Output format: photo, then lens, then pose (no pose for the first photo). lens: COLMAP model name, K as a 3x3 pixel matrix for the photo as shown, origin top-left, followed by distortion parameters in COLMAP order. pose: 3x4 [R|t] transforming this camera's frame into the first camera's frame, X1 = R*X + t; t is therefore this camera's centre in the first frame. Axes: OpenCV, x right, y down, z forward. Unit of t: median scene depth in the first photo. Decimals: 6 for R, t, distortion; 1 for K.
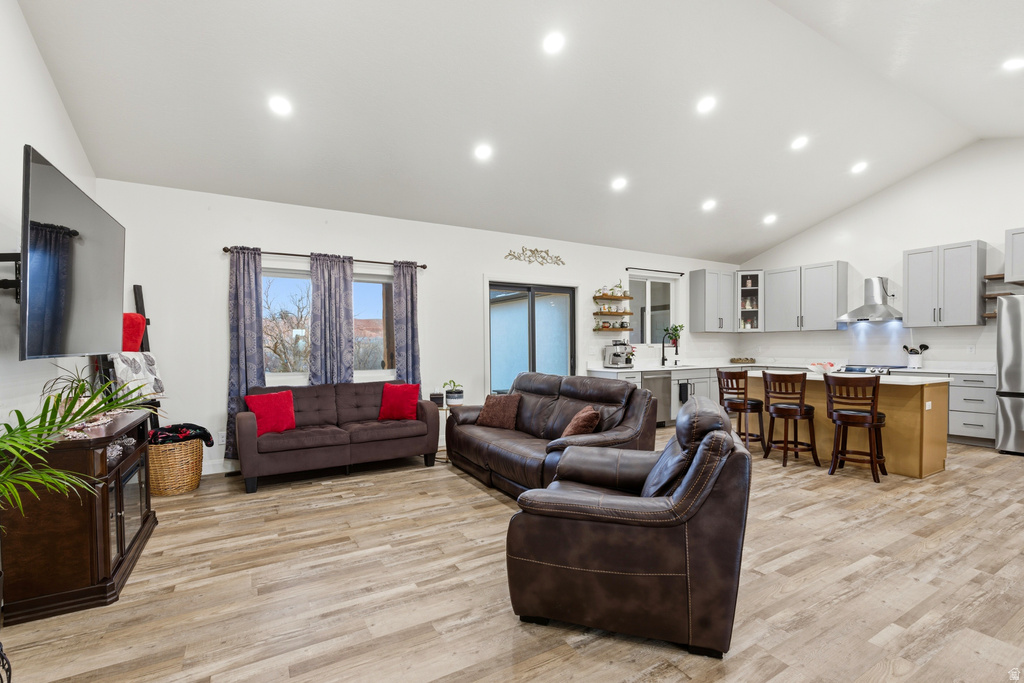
lens RADIAL K [[448.3, 0, 514.9], [0, 448.3, 347.8], [0, 0, 1]] dist [-0.005183, 0.000931]
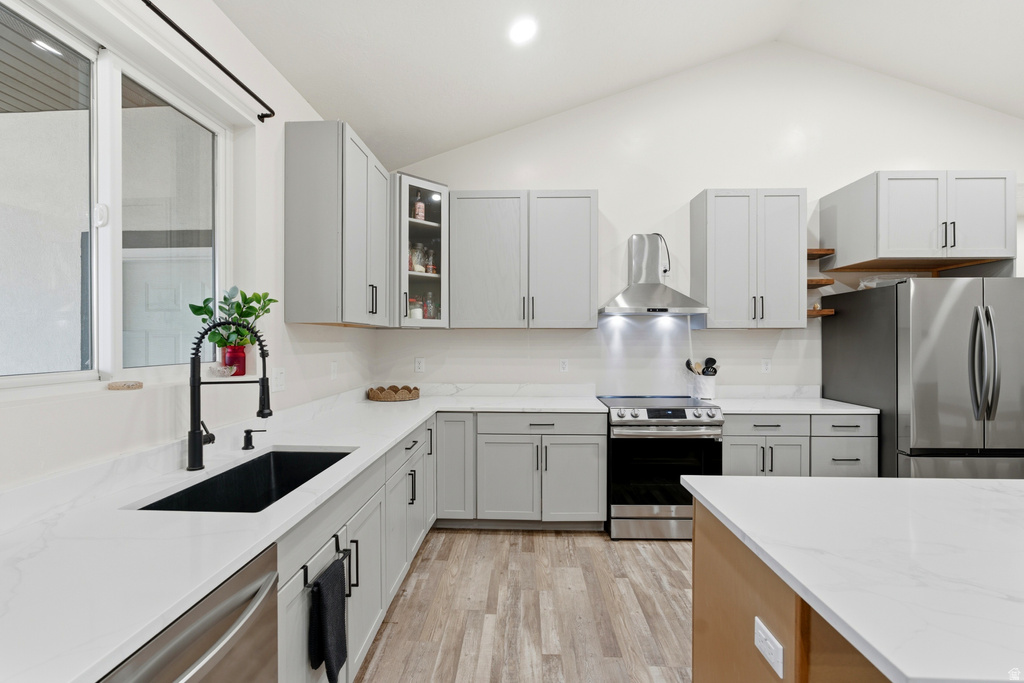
lens RADIAL K [[448.3, 0, 516.5], [0, 448.3, 342.0], [0, 0, 1]] dist [-0.005183, 0.000931]
pose [[0.519780, 0.004354, 0.854289, 0.213630], [-0.001232, 0.999990, -0.004346, -0.020102], [-0.854299, 0.001206, 0.519780, 0.712238]]
